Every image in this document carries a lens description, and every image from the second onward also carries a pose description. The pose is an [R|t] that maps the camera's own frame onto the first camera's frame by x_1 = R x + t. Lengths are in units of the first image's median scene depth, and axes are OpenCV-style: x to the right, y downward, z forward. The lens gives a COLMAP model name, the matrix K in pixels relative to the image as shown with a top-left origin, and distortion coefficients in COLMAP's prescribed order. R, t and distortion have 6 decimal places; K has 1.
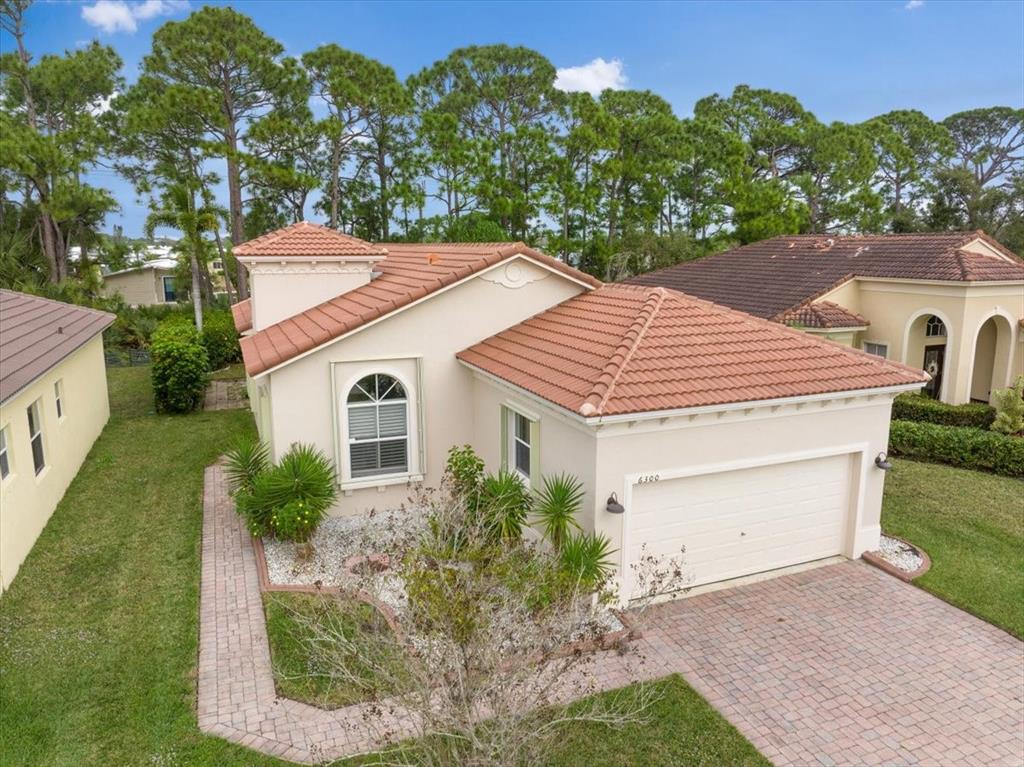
lens RADIAL K [[722.3, 0, 512.0], [0, 722.3, 383.5], [0, 0, 1]] dist [-0.038651, 0.005505]
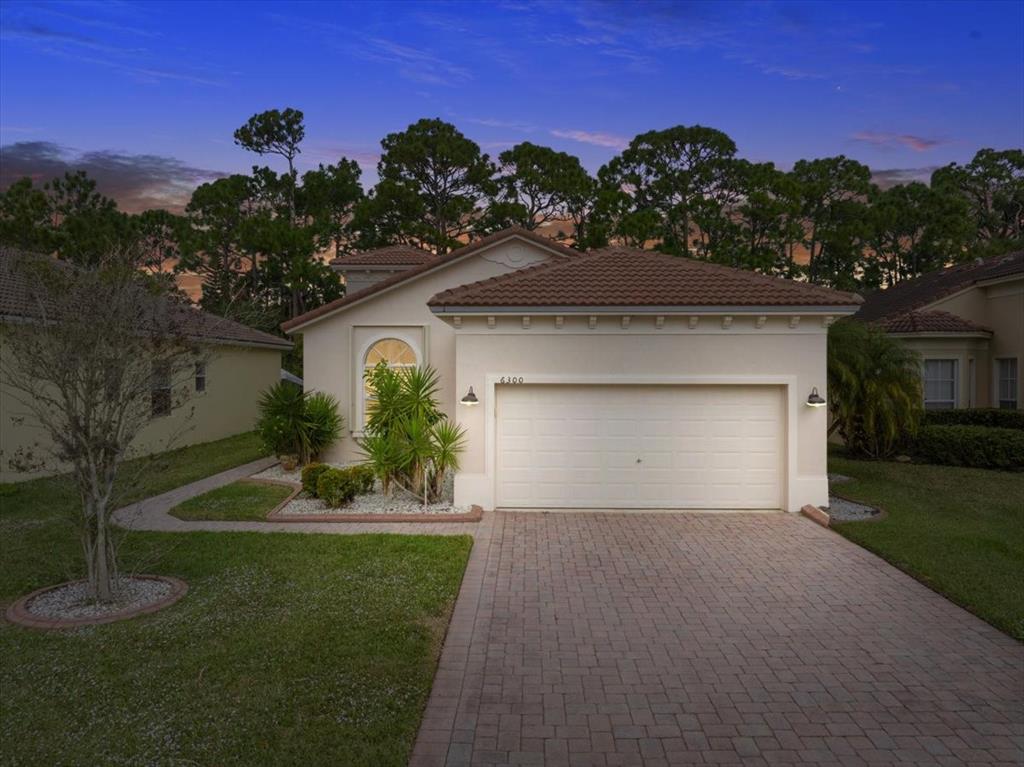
lens RADIAL K [[722.3, 0, 512.0], [0, 722.3, 383.5], [0, 0, 1]] dist [-0.038651, 0.005505]
pose [[0.919430, 0.007044, -0.393191, 0.375357], [-0.076330, 0.984021, -0.160859, 0.190747], [0.385775, 0.177910, 0.905276, 0.027444]]
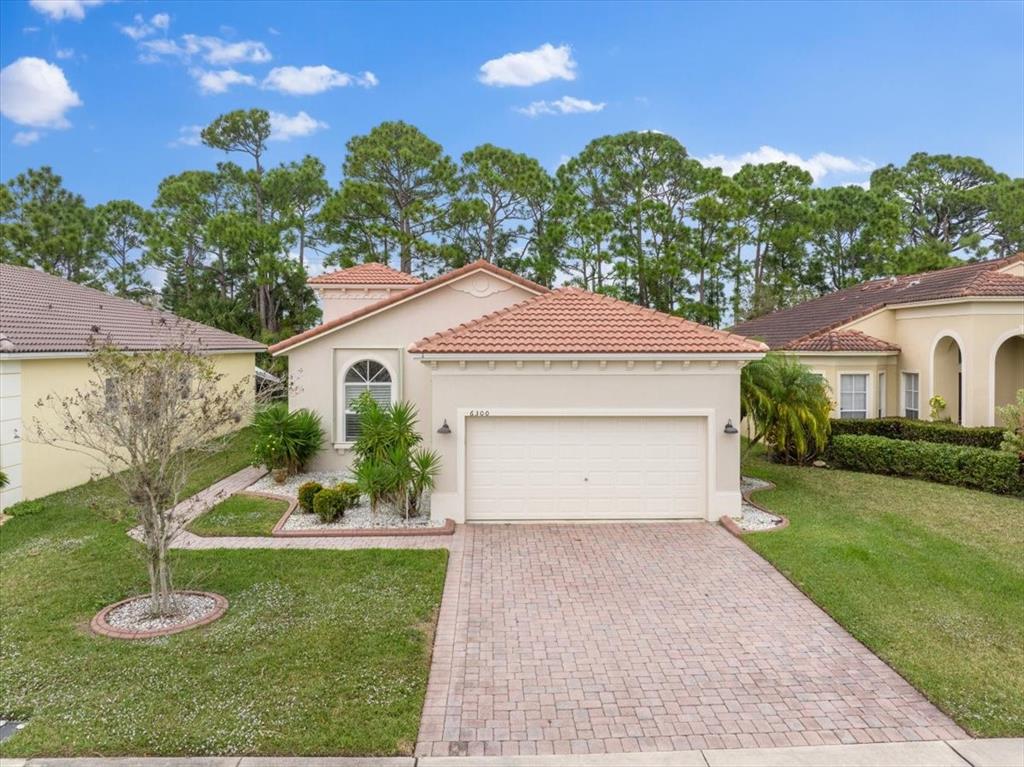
lens RADIAL K [[734.0, 0, 511.2], [0, 734.0, 358.2], [0, 0, 1]] dist [-0.034223, -0.001444]
pose [[0.939493, 0.007099, -0.342494, 0.420668], [-0.066862, 0.984357, -0.163006, 0.150083], [0.335979, 0.176043, 0.925271, -0.111792]]
